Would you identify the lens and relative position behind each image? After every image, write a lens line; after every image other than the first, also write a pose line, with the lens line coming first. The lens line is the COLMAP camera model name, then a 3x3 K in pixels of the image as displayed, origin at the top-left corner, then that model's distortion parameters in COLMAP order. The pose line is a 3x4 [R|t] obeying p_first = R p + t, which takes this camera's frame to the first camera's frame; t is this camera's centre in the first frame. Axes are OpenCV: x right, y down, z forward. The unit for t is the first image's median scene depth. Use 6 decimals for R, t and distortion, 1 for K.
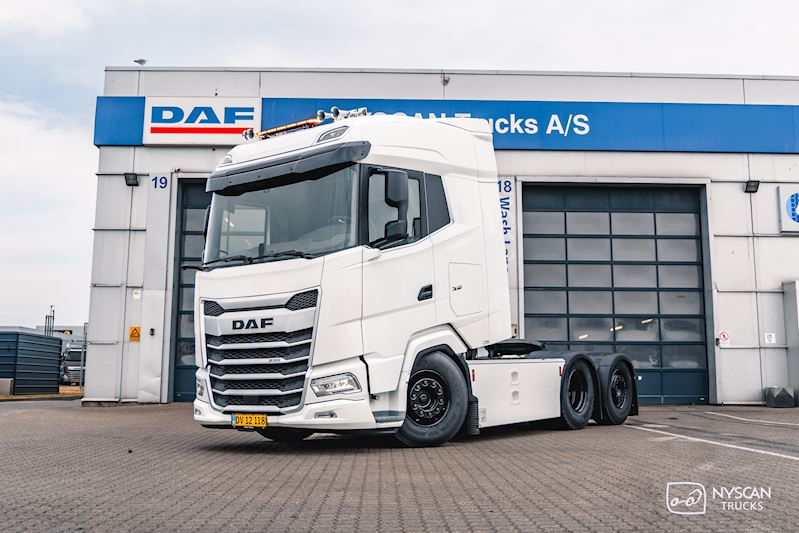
lens RADIAL K [[733.3, 0, 399.6], [0, 733.3, 284.6], [0, 0, 1]] dist [-0.010989, -0.004978]
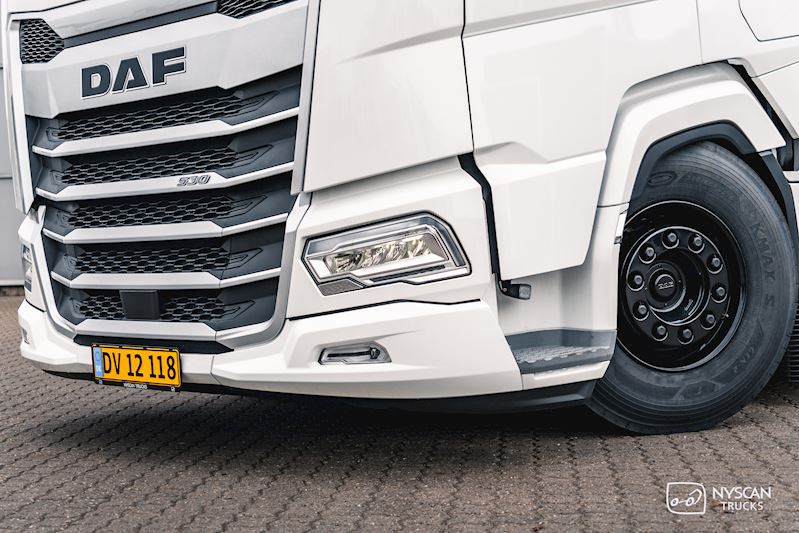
lens RADIAL K [[1139.7, 0, 398.7], [0, 1139.7, 244.4], [0, 0, 1]] dist [-0.027903, -0.013582]
pose [[0.989587, -0.023775, -0.141959, -0.013704], [0.042832, 0.990225, 0.132741, 0.067331], [0.137416, -0.137440, 0.980932, 0.513689]]
